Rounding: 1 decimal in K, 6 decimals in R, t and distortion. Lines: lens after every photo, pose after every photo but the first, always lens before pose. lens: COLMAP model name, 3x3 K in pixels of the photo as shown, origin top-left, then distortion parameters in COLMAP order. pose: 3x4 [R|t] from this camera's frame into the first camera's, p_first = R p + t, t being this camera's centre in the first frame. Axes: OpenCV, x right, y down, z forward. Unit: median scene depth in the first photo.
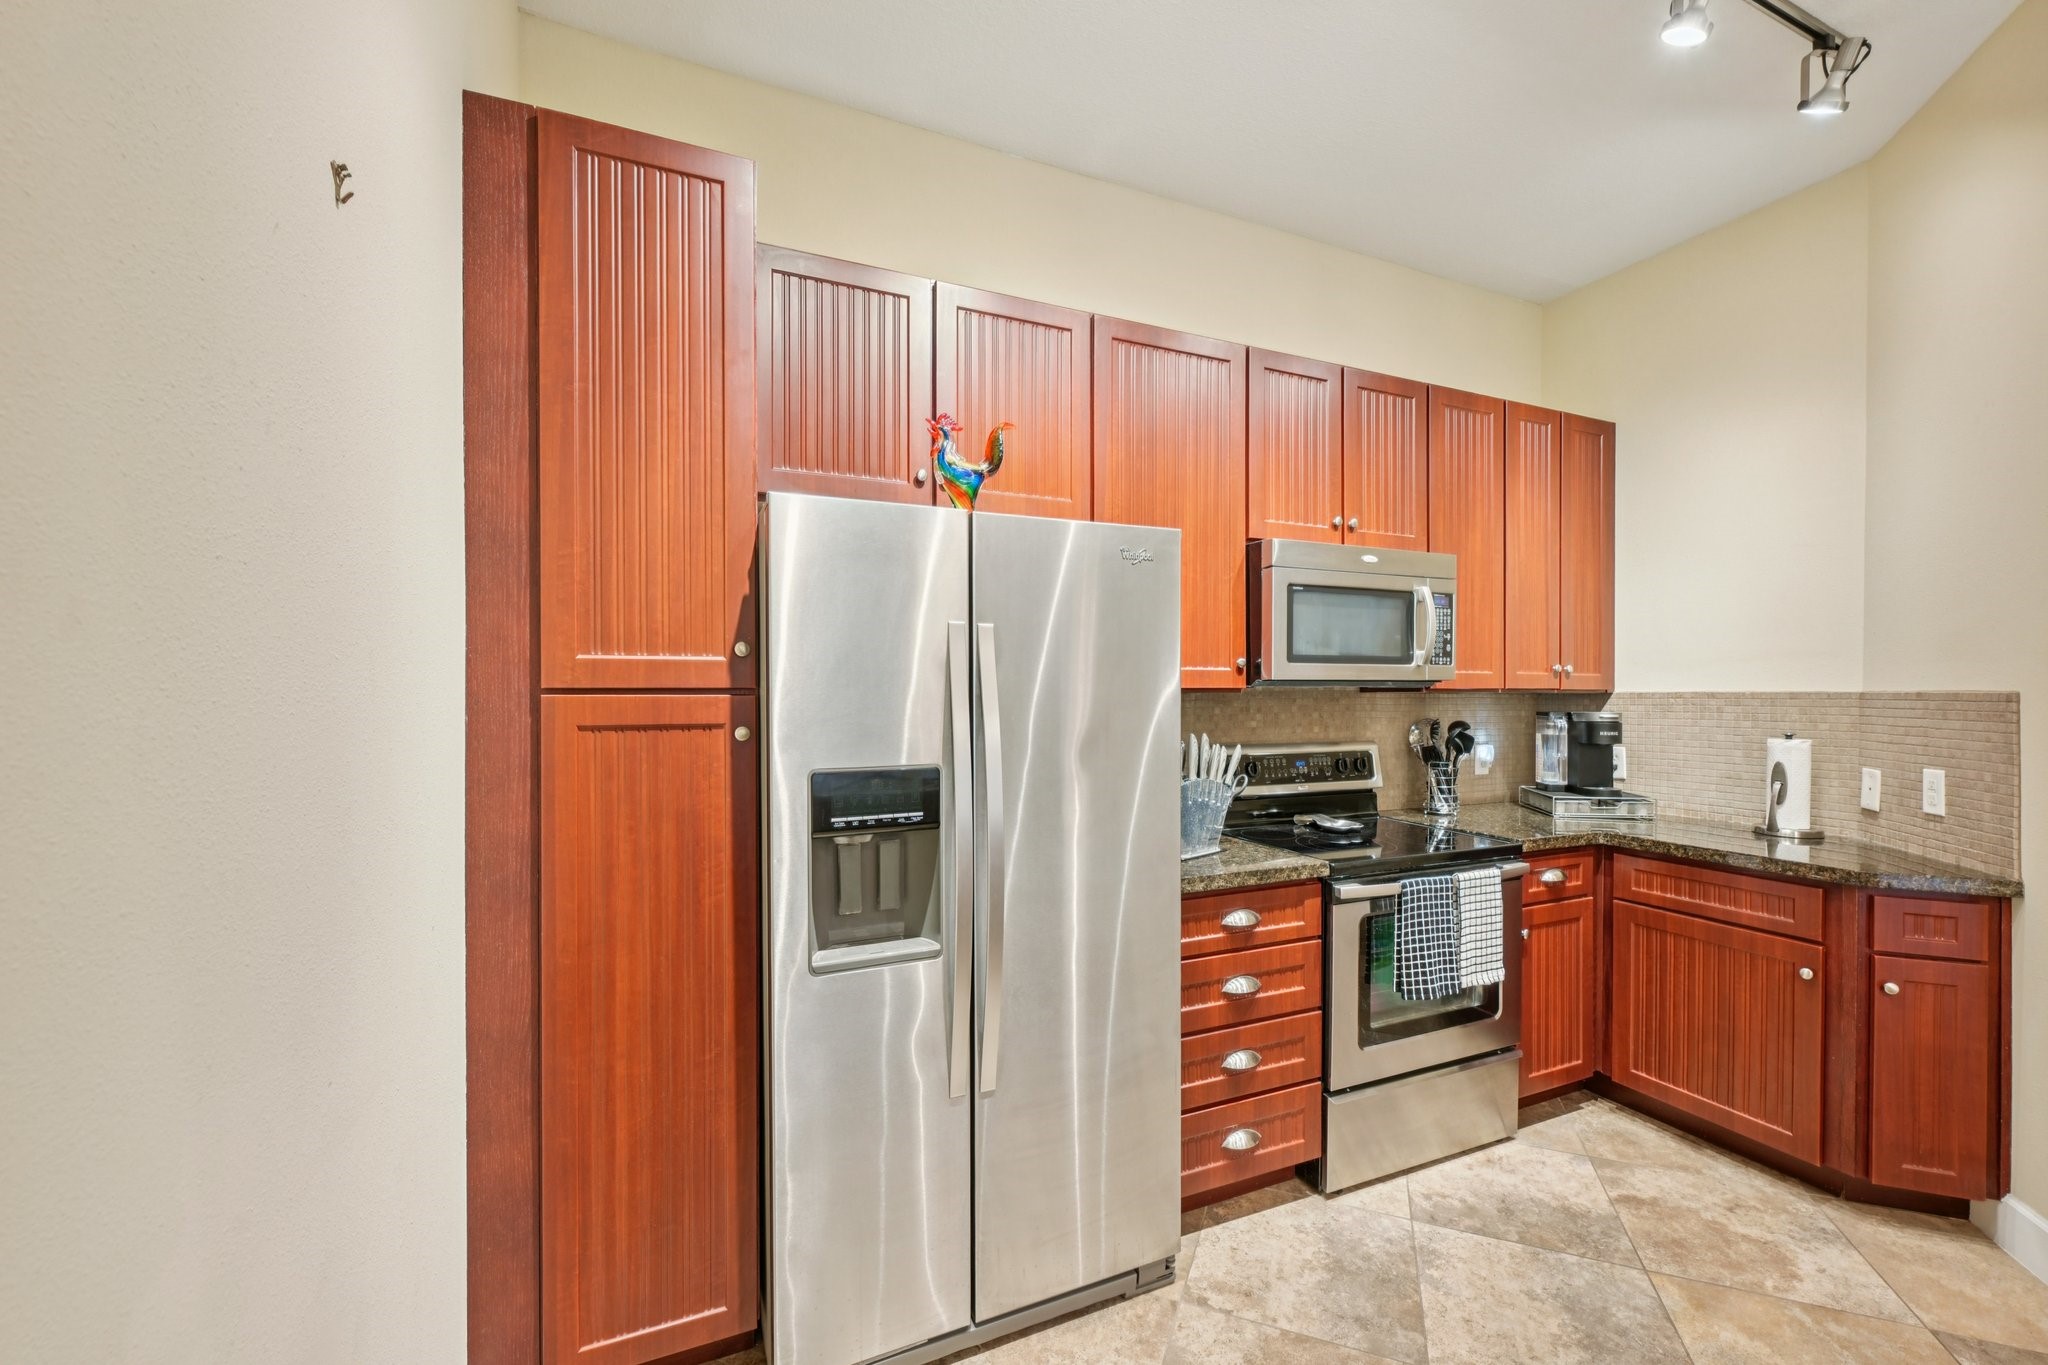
lens RADIAL K [[813.1, 0, 1025.7], [0, 813.1, 703.3], [0, 0, 1]] dist [-0.001256, -0.000042]
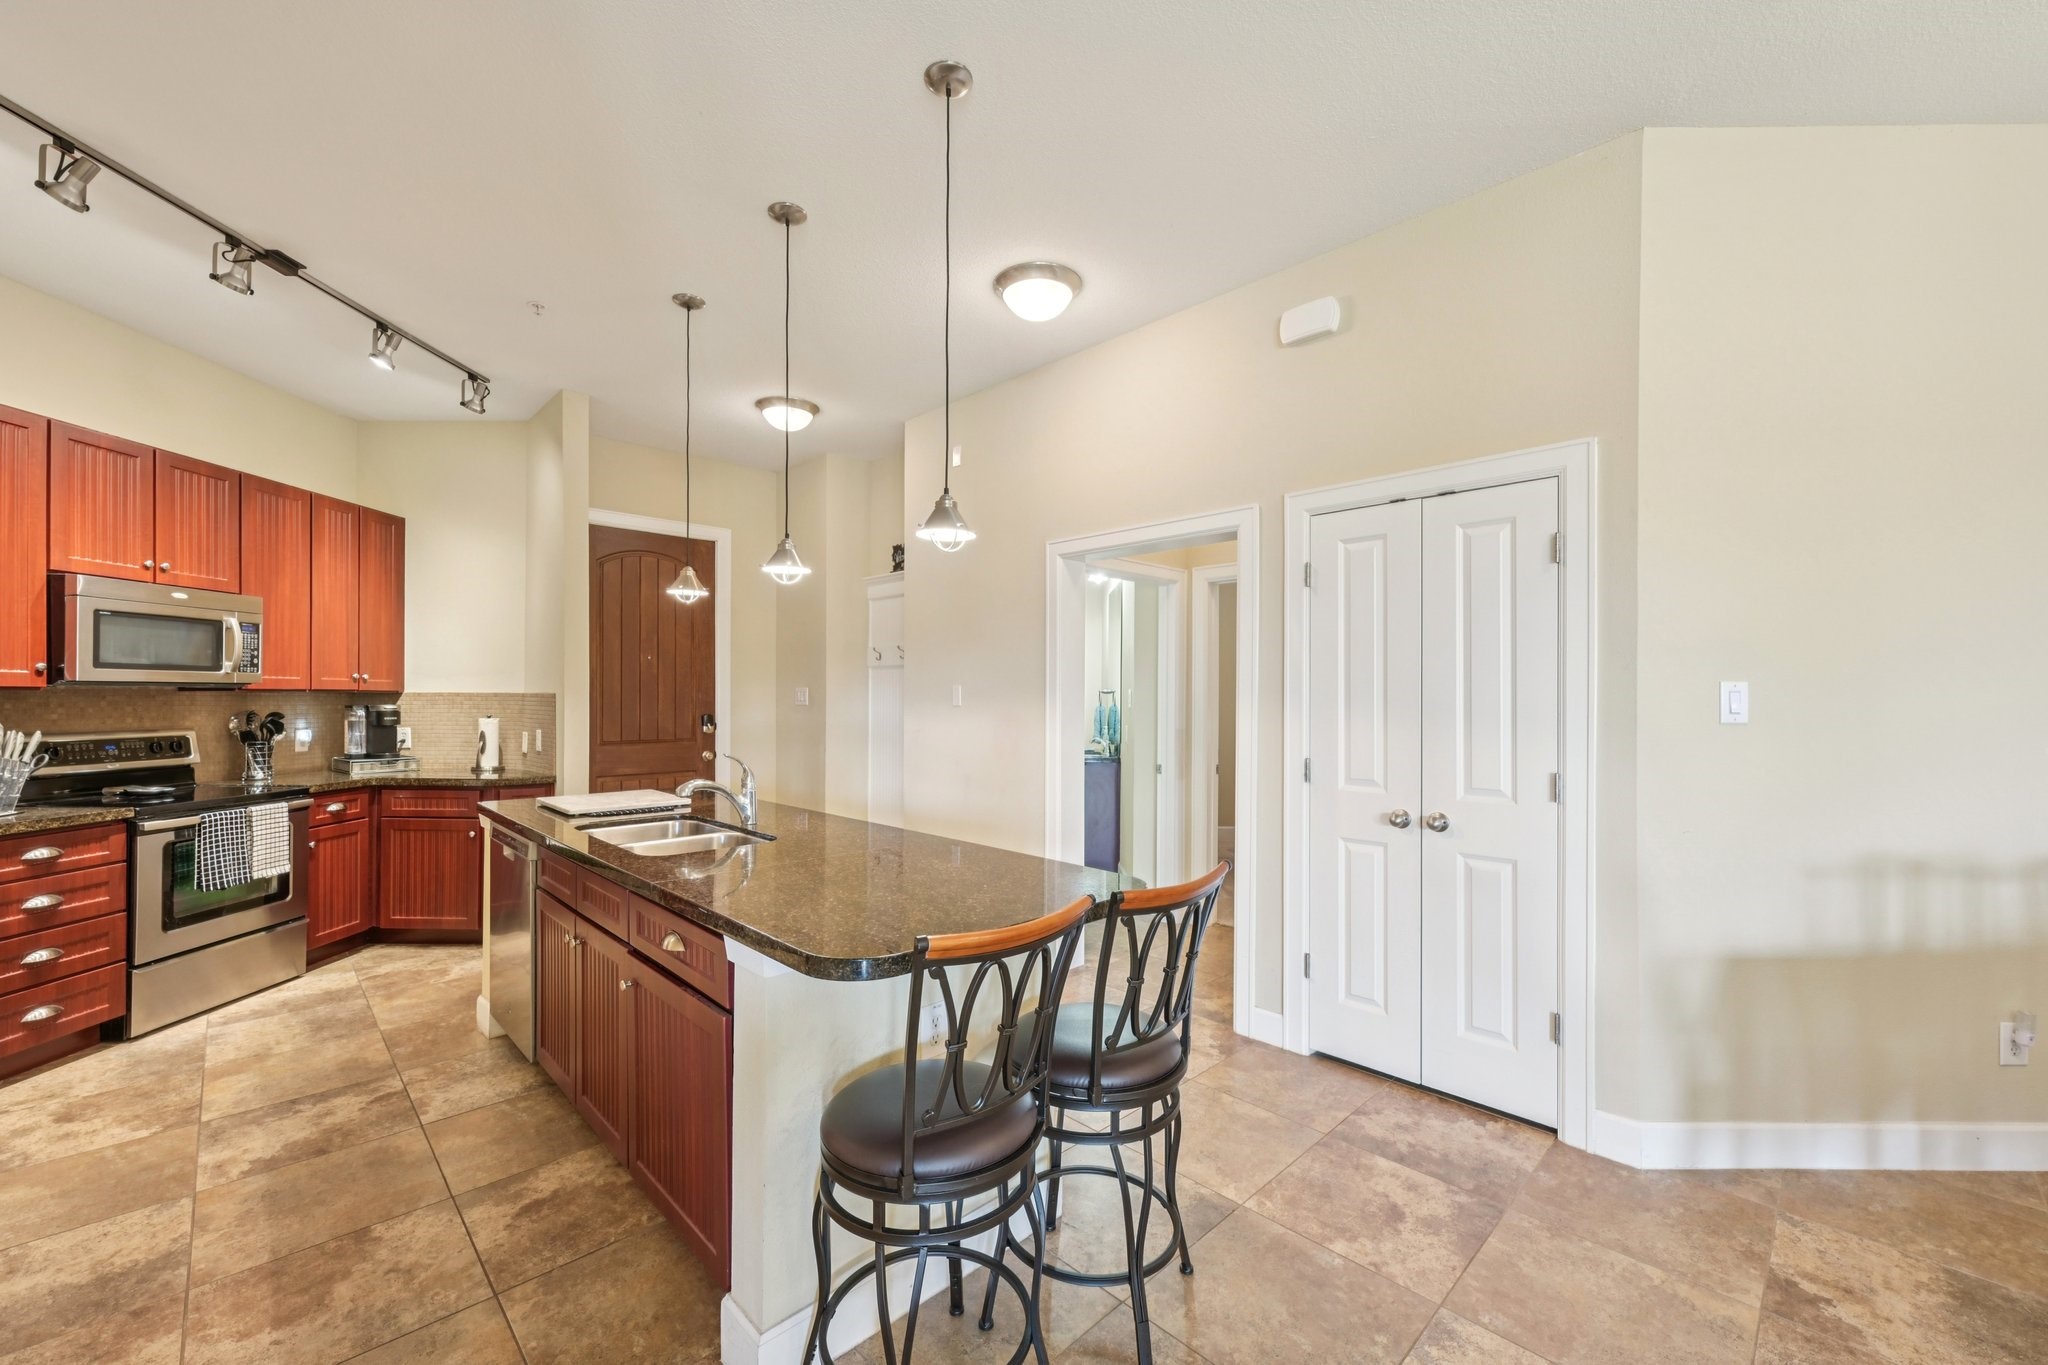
lens RADIAL K [[813.1, 0, 1028.0], [0, 813.1, 694.4], [0, 0, 1]] dist [-0.001256, -0.000042]
pose [[0.405359, 0.005052, 0.914144, -0.263261], [0.005449, 0.999954, -0.007942, 0.011527], [-0.914142, 0.008201, 0.405312, -0.904206]]
